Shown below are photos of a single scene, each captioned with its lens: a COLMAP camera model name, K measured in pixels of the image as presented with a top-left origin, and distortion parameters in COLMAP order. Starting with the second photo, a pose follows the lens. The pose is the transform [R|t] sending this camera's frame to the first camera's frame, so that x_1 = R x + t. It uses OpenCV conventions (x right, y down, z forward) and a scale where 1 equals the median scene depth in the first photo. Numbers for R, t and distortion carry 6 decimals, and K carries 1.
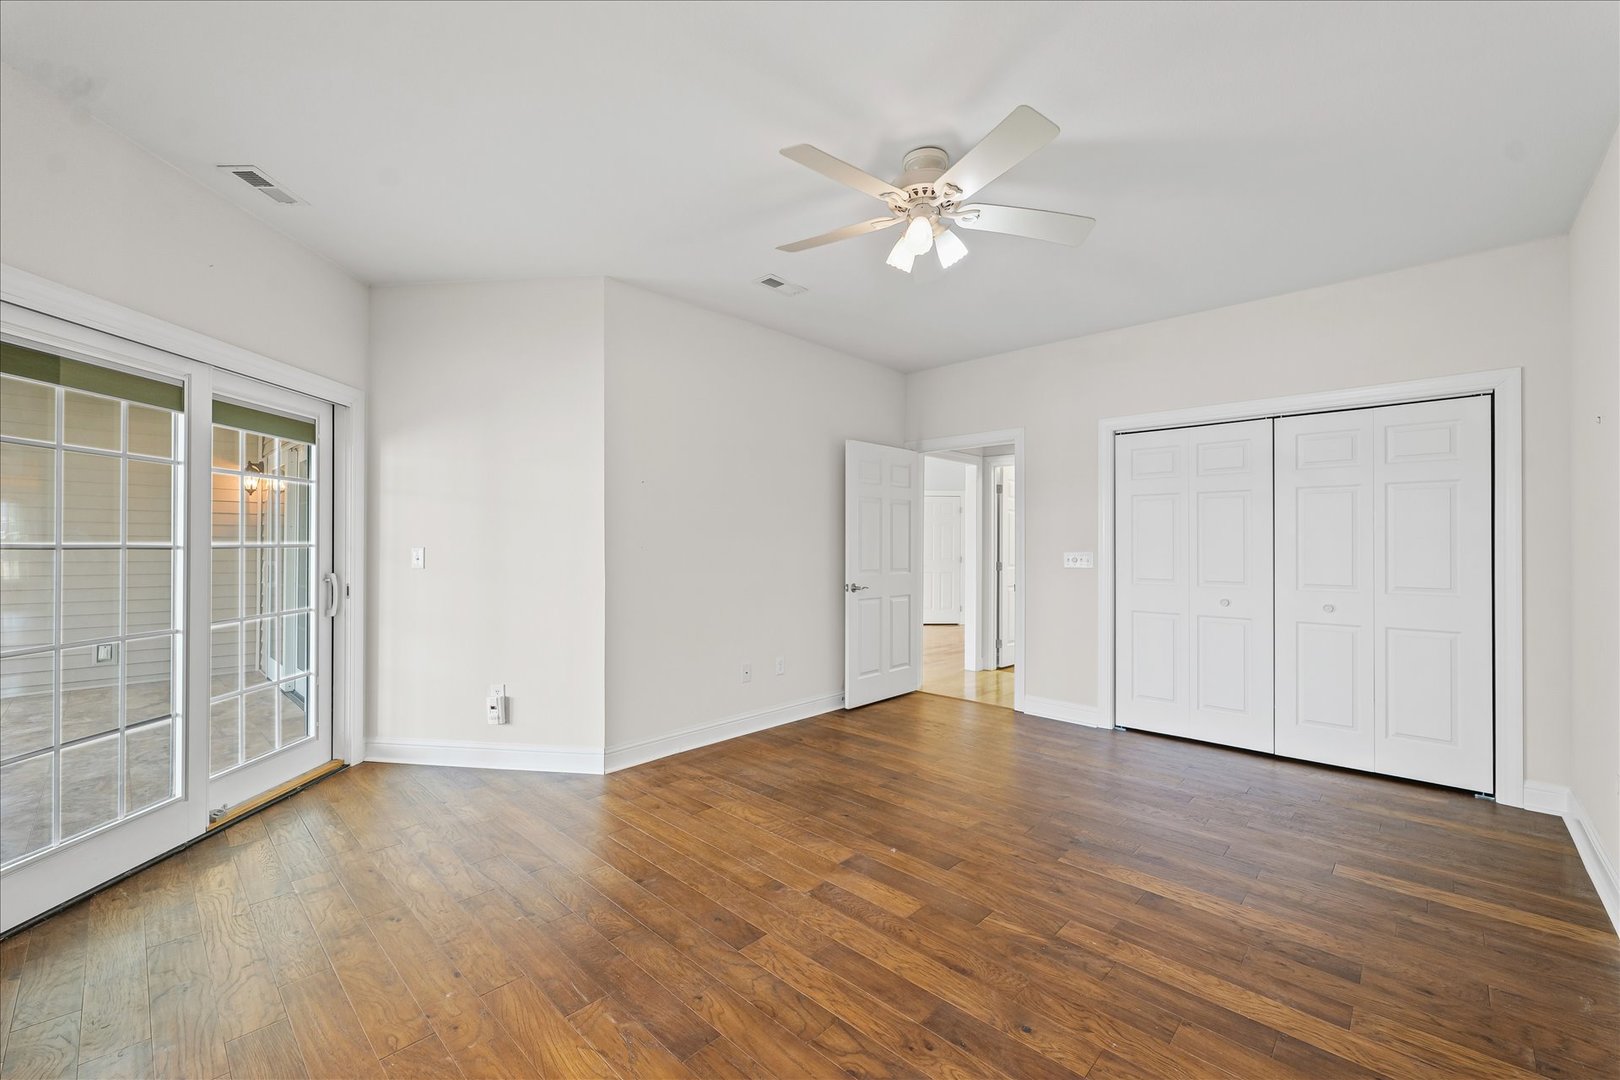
lens RADIAL K [[668.8, 0, 808.2], [0, 668.8, 545.7], [0, 0, 1]] dist [0.000464, -0.000033]
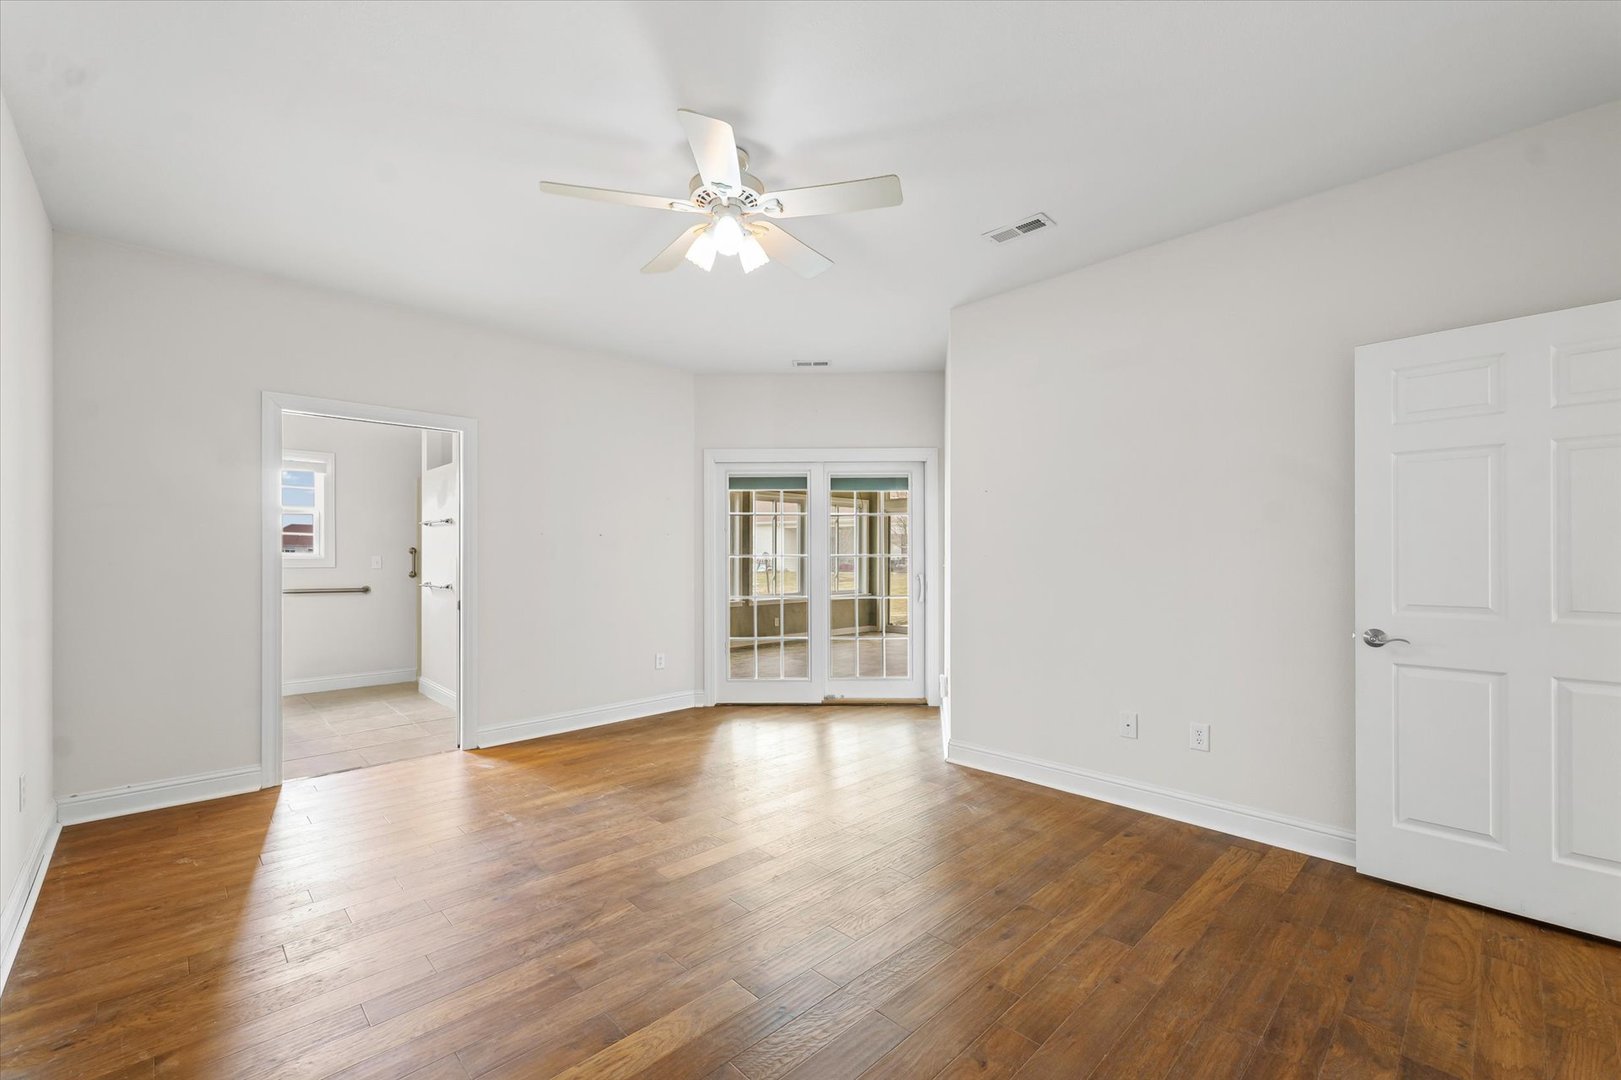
lens RADIAL K [[669.3, 0, 809.3], [0, 669.3, 544.1], [0, 0, 1]] dist [0.000464, -0.000033]
pose [[-0.046904, -0.018758, -0.998723, 0.826850], [-0.000997, 0.999824, -0.018732, 0.002222], [0.998899, 0.000117, -0.046914, 0.829785]]
